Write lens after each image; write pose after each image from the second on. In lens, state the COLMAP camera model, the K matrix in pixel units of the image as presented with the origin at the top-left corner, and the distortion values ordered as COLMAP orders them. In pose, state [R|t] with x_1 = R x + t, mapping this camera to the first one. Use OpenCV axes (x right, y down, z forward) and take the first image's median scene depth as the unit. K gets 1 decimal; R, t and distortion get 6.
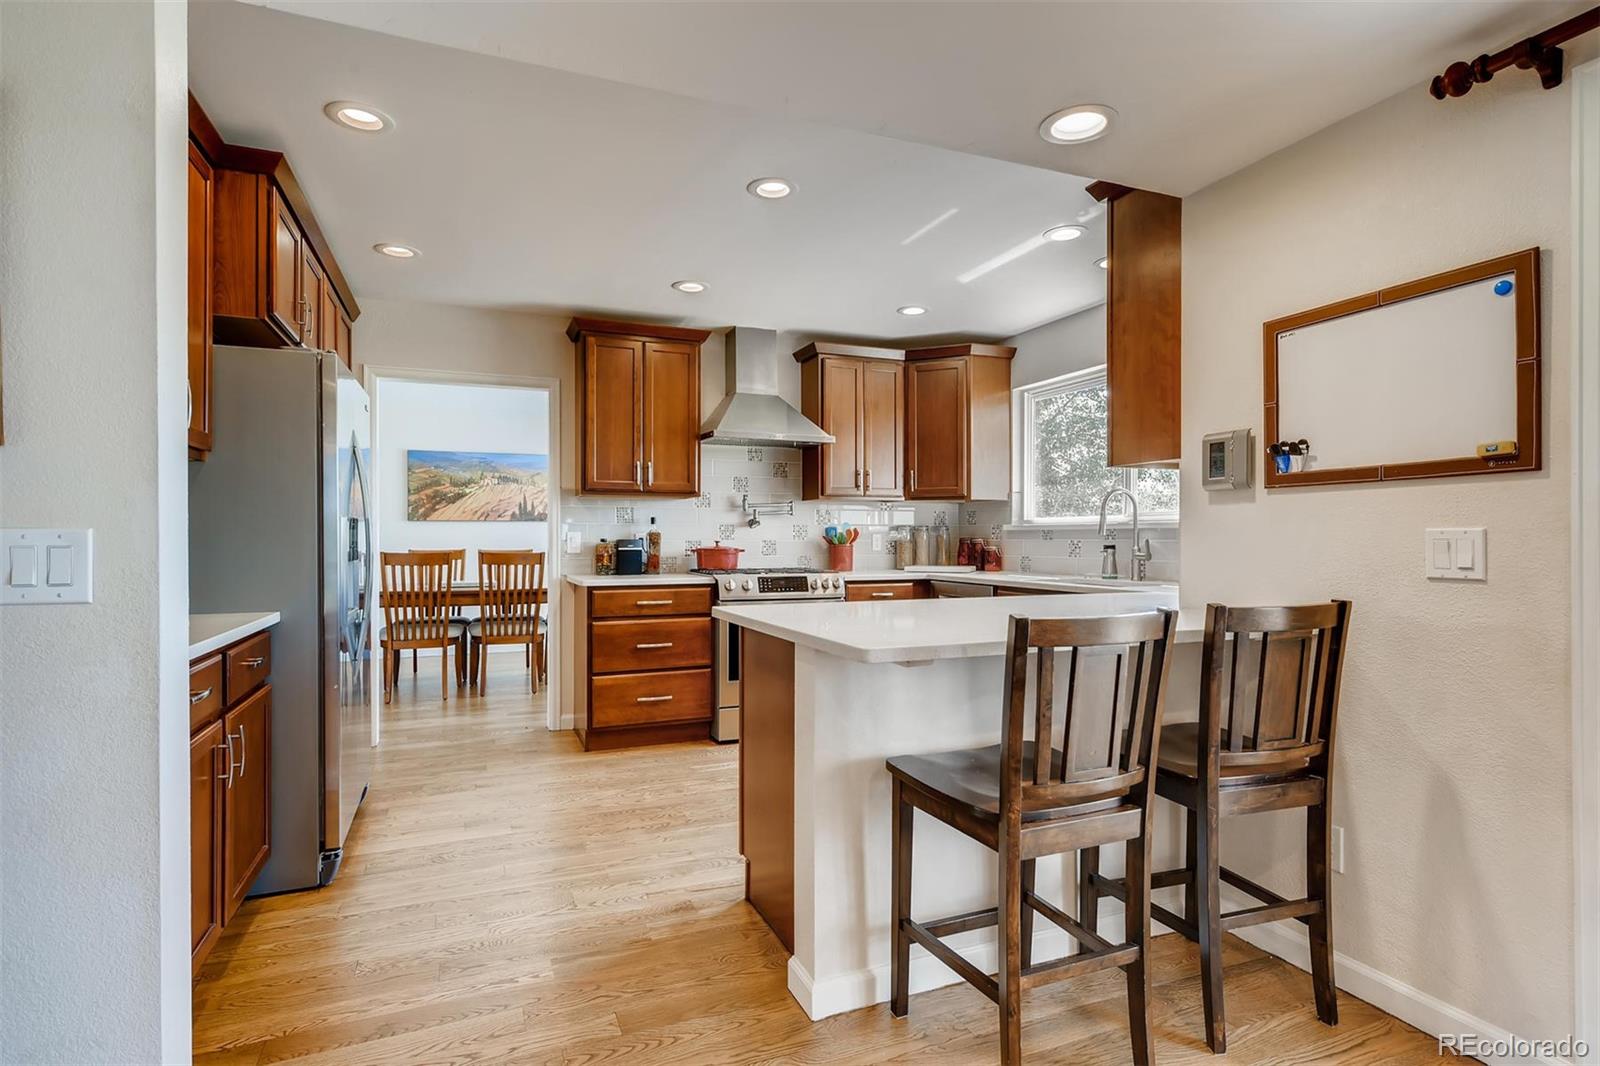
lens RADIAL K [[820.1, 0, 801.4], [0, 820.1, 540.4], [0, 0, 1]] dist [0.003564, 0.000072]
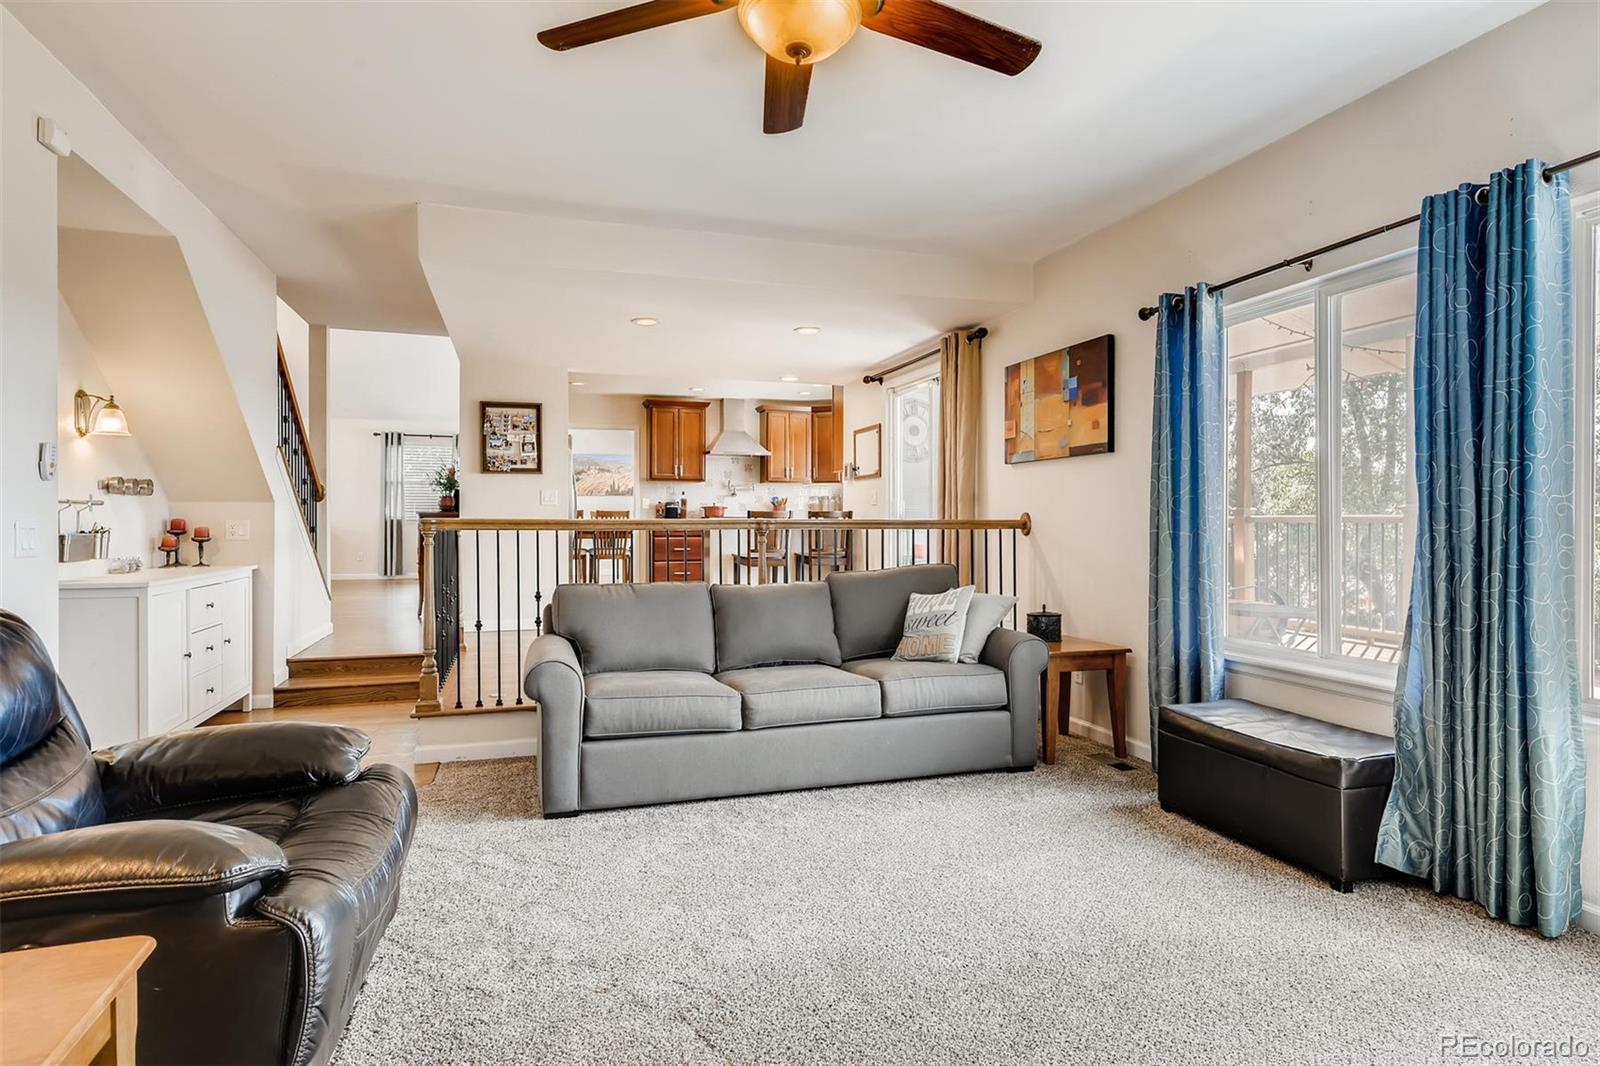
lens RADIAL K [[870.8, 0, 799.5], [0, 870.8, 523.7], [0, 0, 1]] dist [-0.001535, -0.000013]
pose [[0.996292, 0.005452, -0.085867, 0.298672], [-0.005559, 0.999984, -0.001010, 0.053252], [0.085861, 0.001483, 0.996306, -1.157621]]
